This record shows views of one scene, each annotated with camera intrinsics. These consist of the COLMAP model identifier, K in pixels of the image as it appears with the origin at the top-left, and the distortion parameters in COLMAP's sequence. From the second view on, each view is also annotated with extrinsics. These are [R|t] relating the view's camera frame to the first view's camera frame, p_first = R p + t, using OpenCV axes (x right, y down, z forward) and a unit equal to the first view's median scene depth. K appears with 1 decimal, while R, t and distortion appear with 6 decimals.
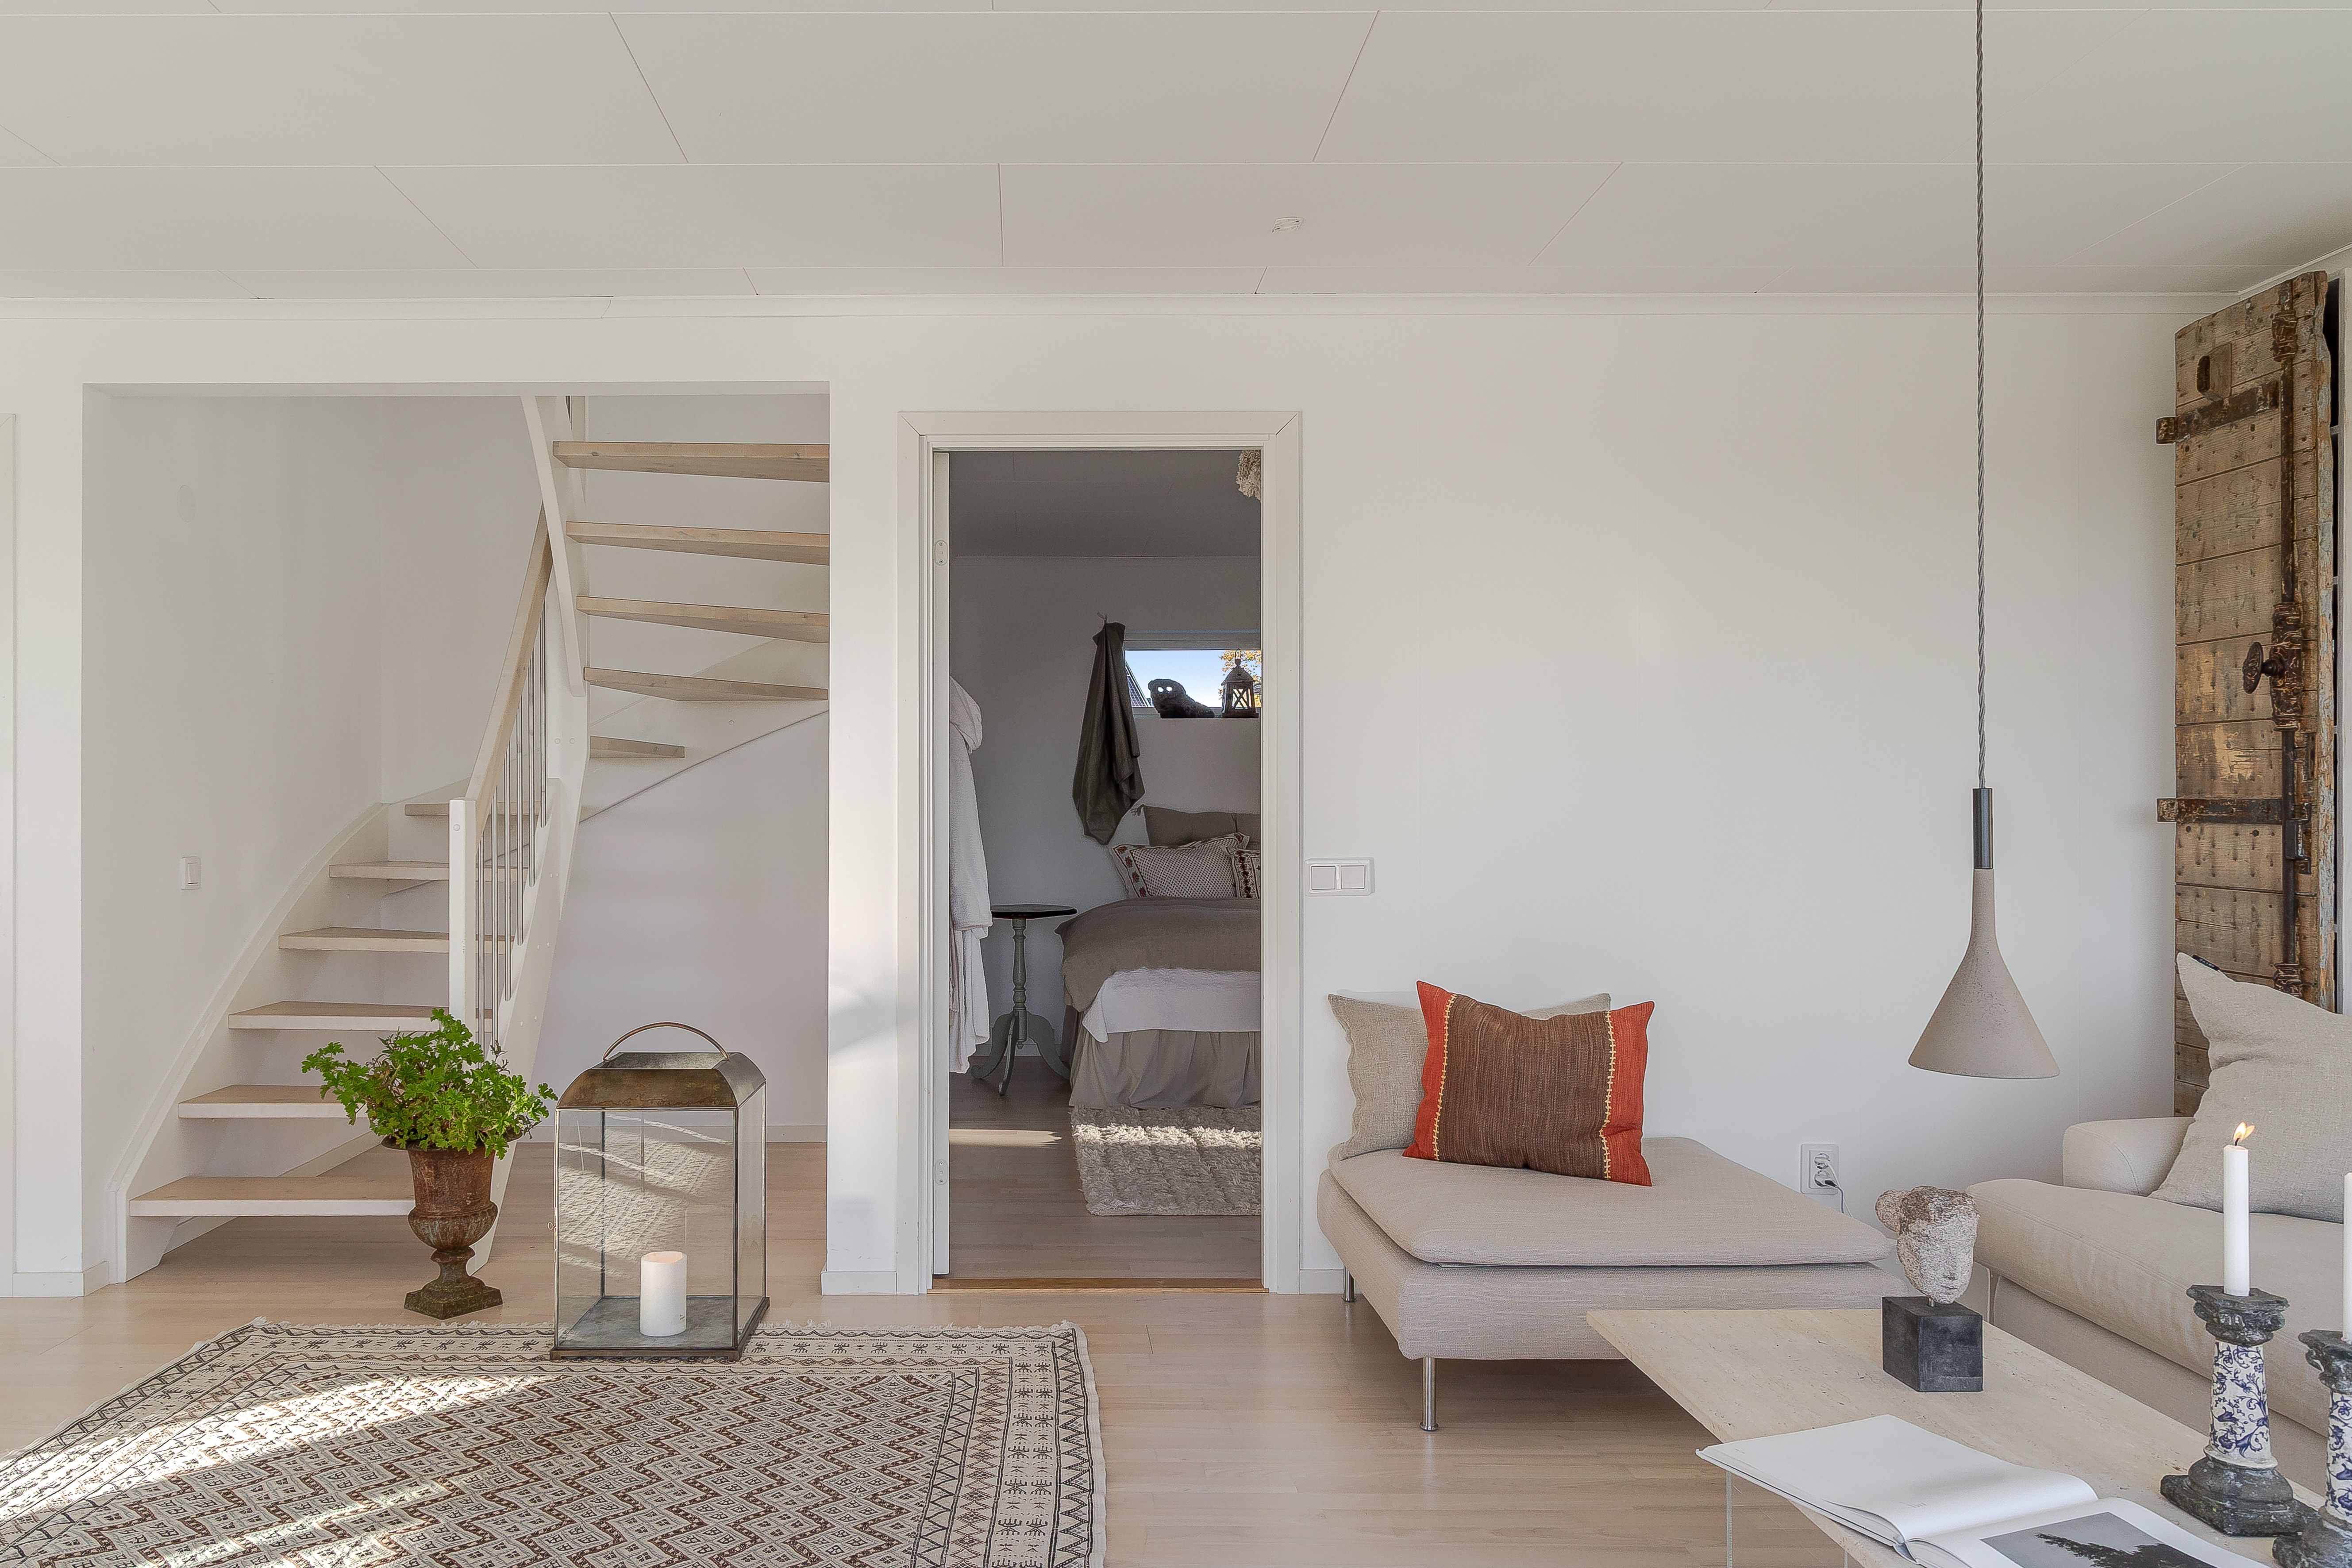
lens RADIAL K [[1664.7, 0, 1015.1], [0, 1664.7, 807.5], [0, 0, 1]] dist [-0.002387, -0.001536]
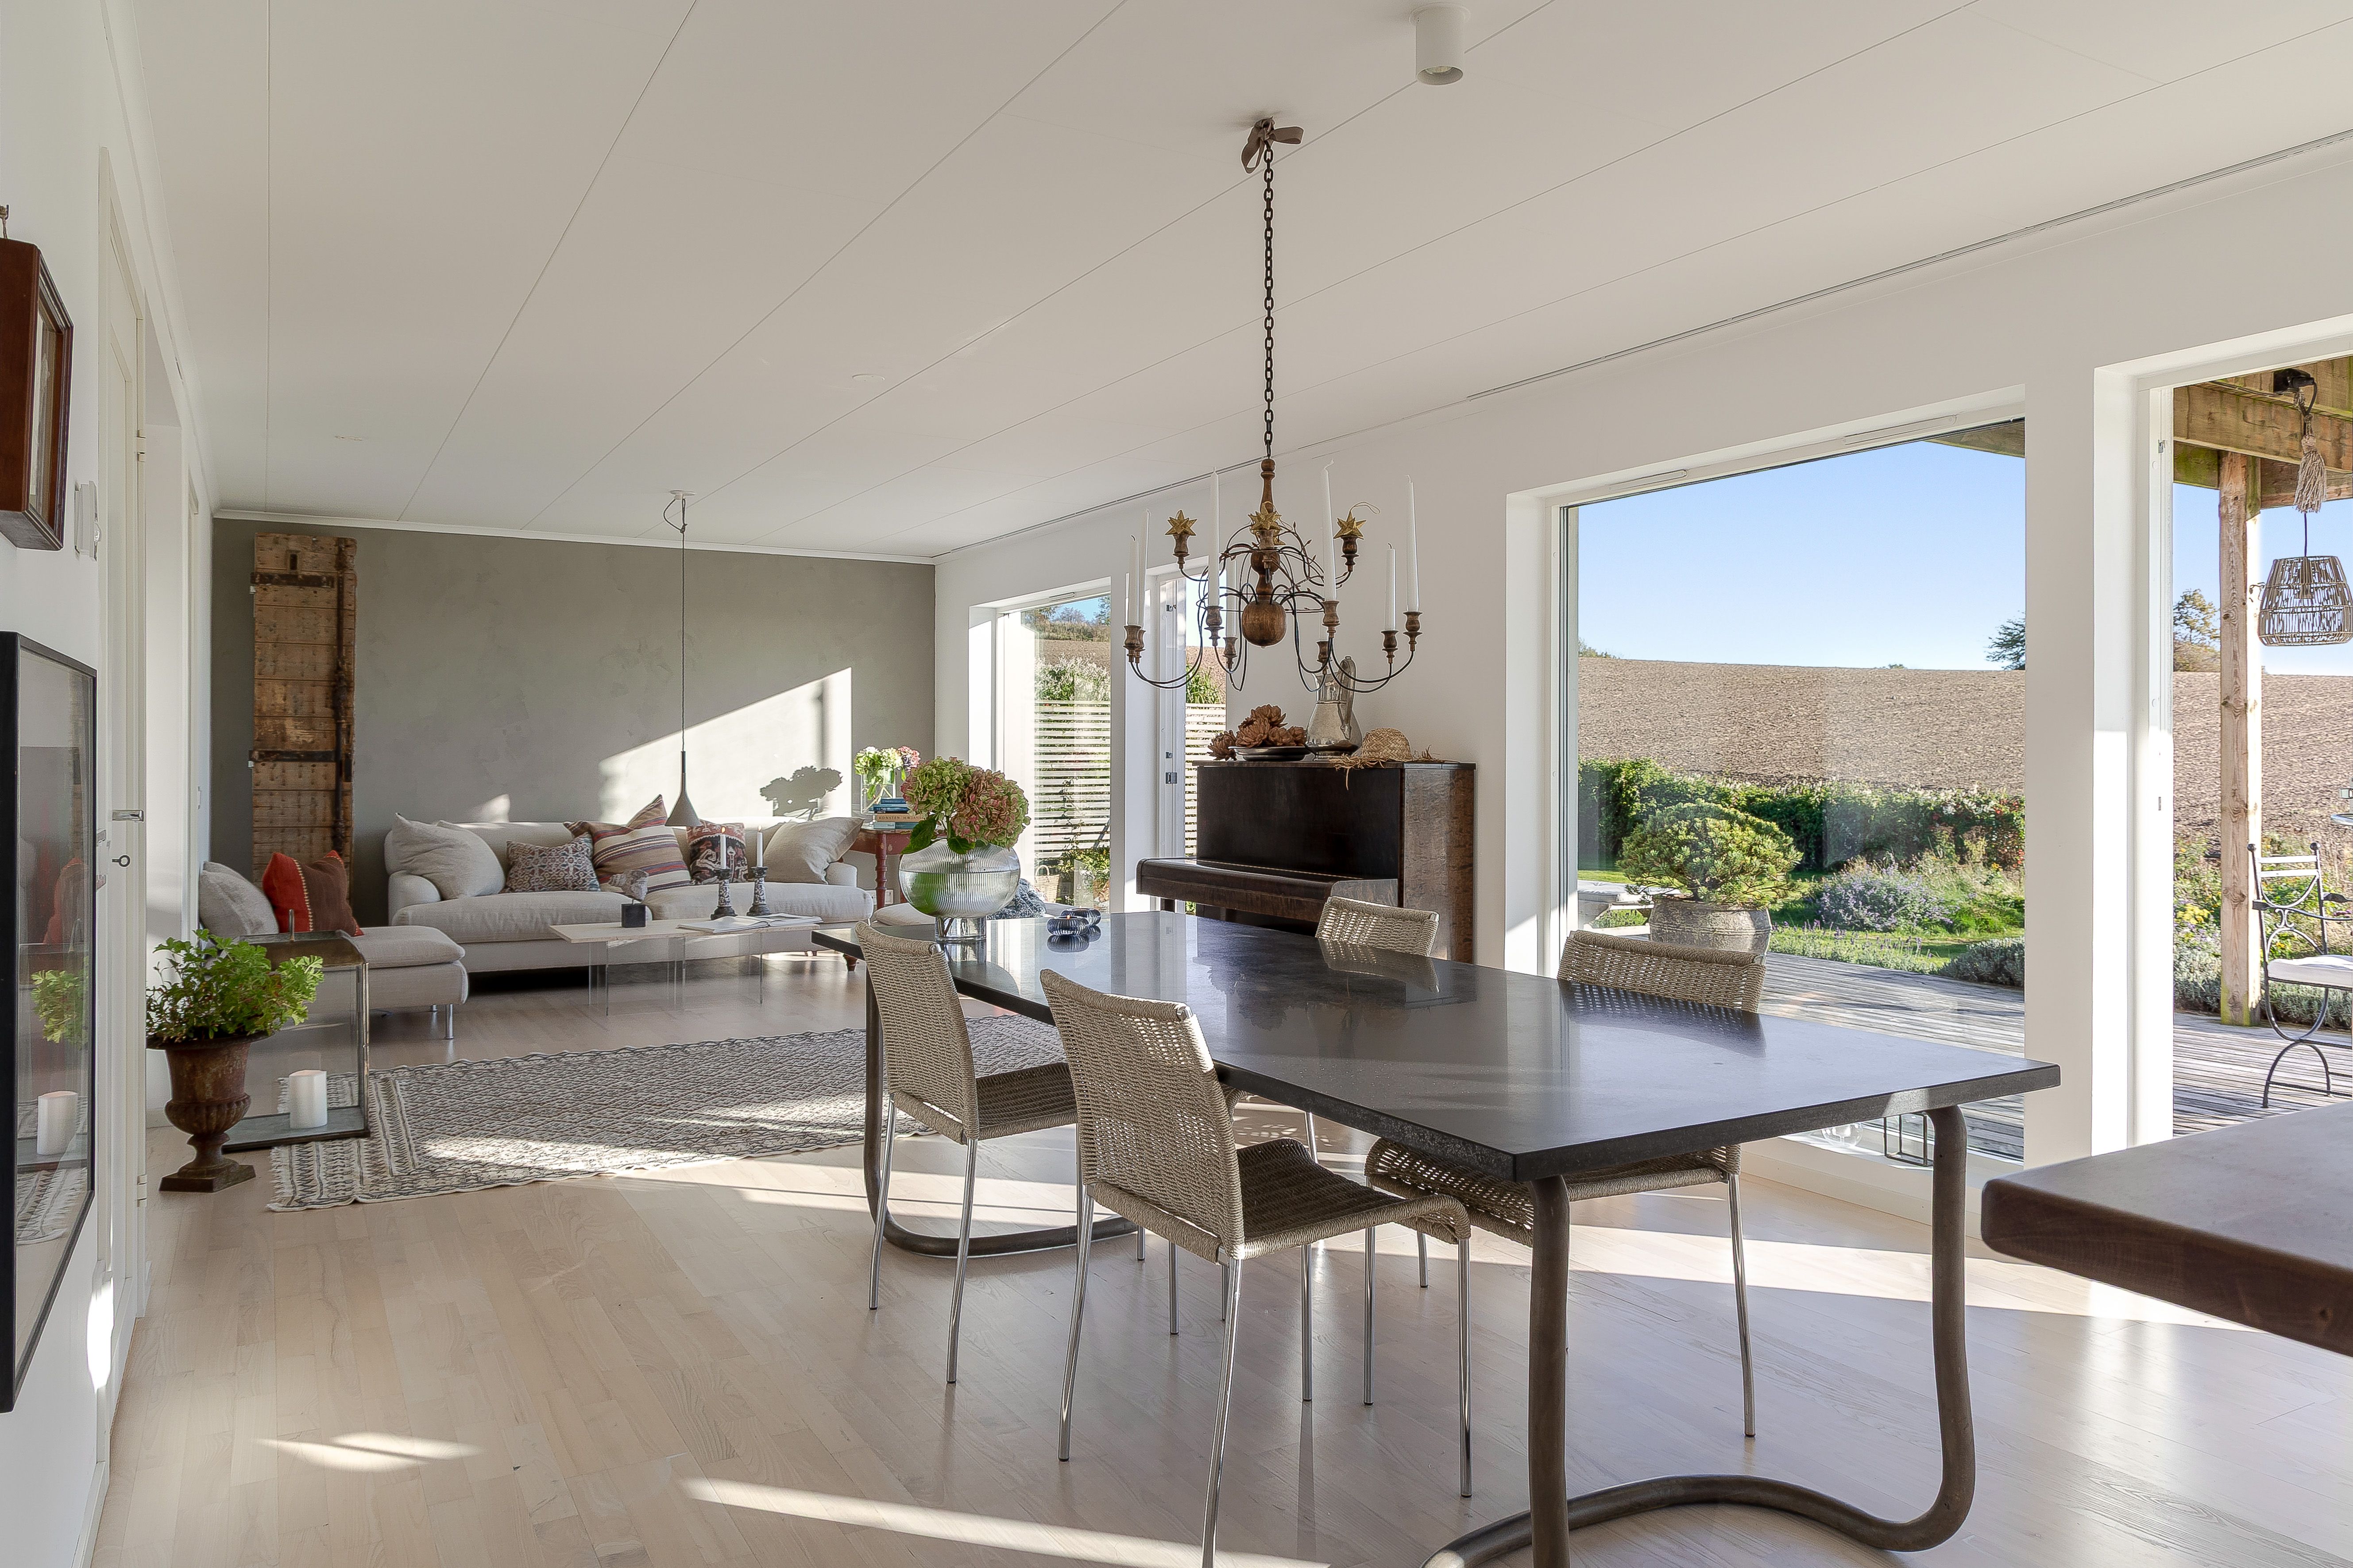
lens RADIAL K [[1591.5, 0, 1205.5], [0, 1591.5, 744.5], [0, 0, 1]] dist [0.006843, -0.002181]
pose [[-0.517314, 0.005542, 0.855778, -1.811552], [-0.004935, 0.999943, -0.009458, 0.000523], [-0.855781, -0.009117, -0.517257, 1.083811]]
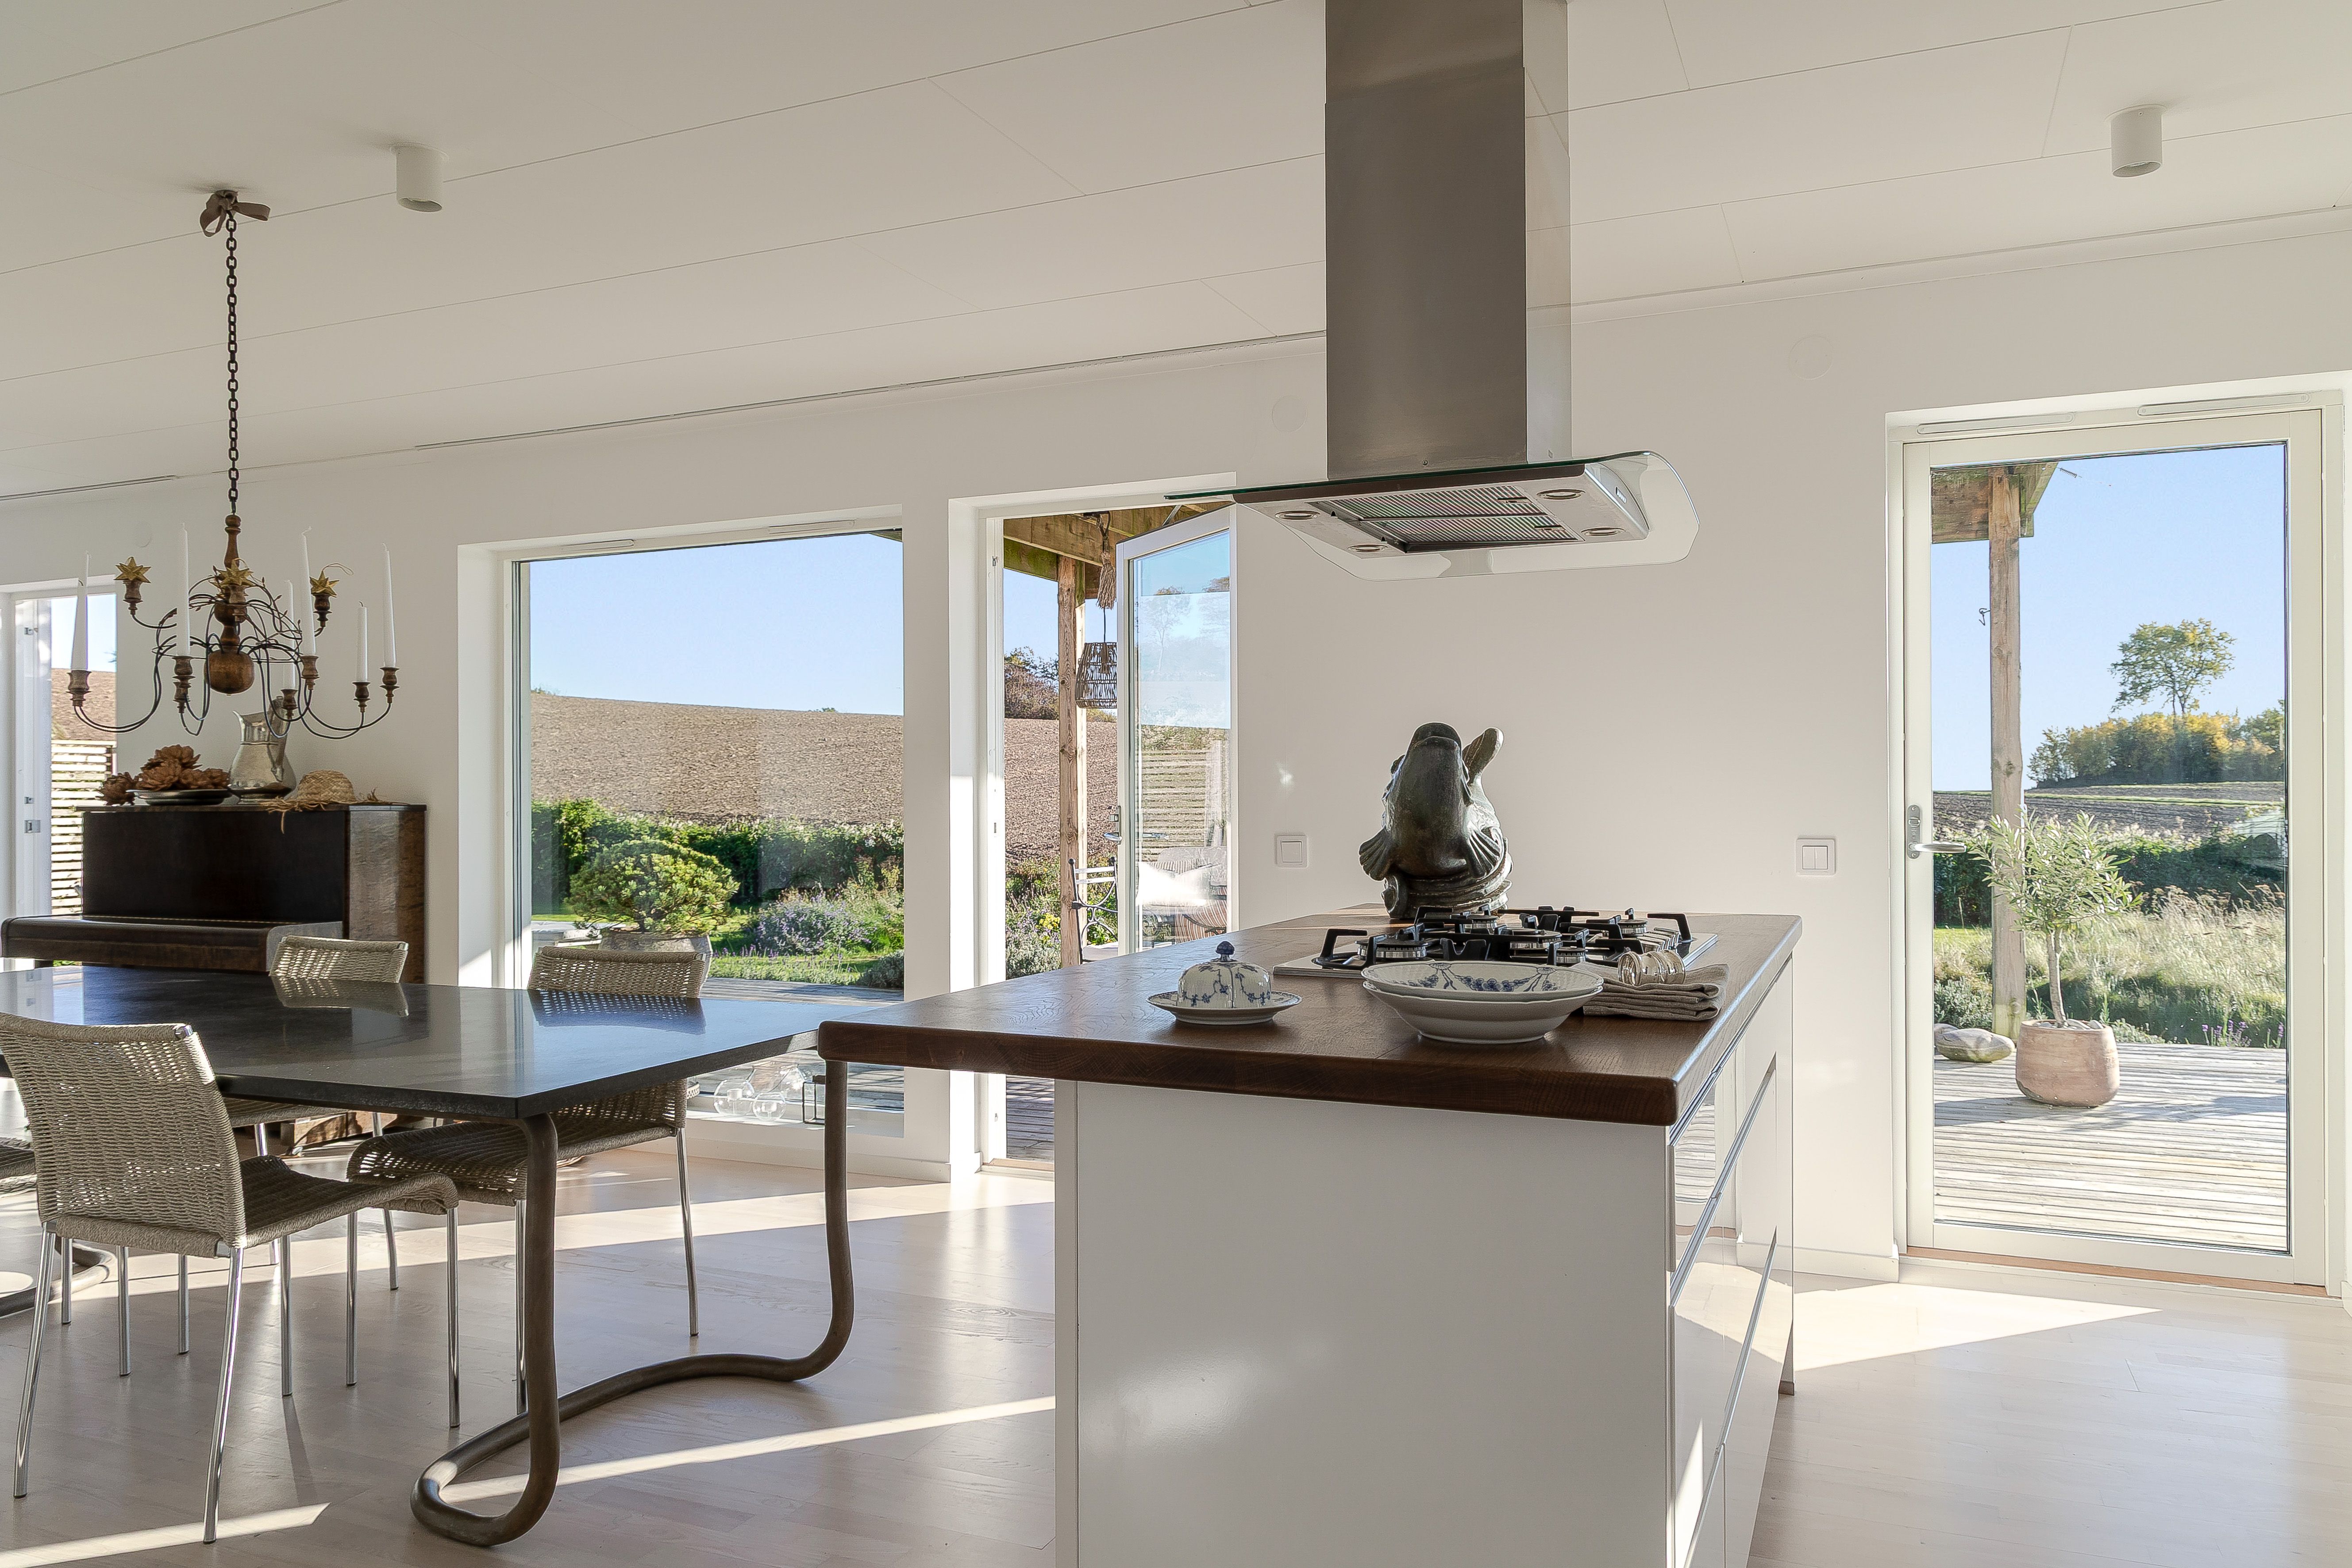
lens RADIAL K [[1629.6, 0, 1205.6], [0, 1629.6, 788.3], [0, 0, 1]] dist [0.002785, 0.002974]
pose [[-0.923953, 0.008169, 0.382419, -1.987628], [0.006114, 0.999960, -0.006589, 0.002258], [-0.382458, -0.003750, -0.923965, 1.294169]]
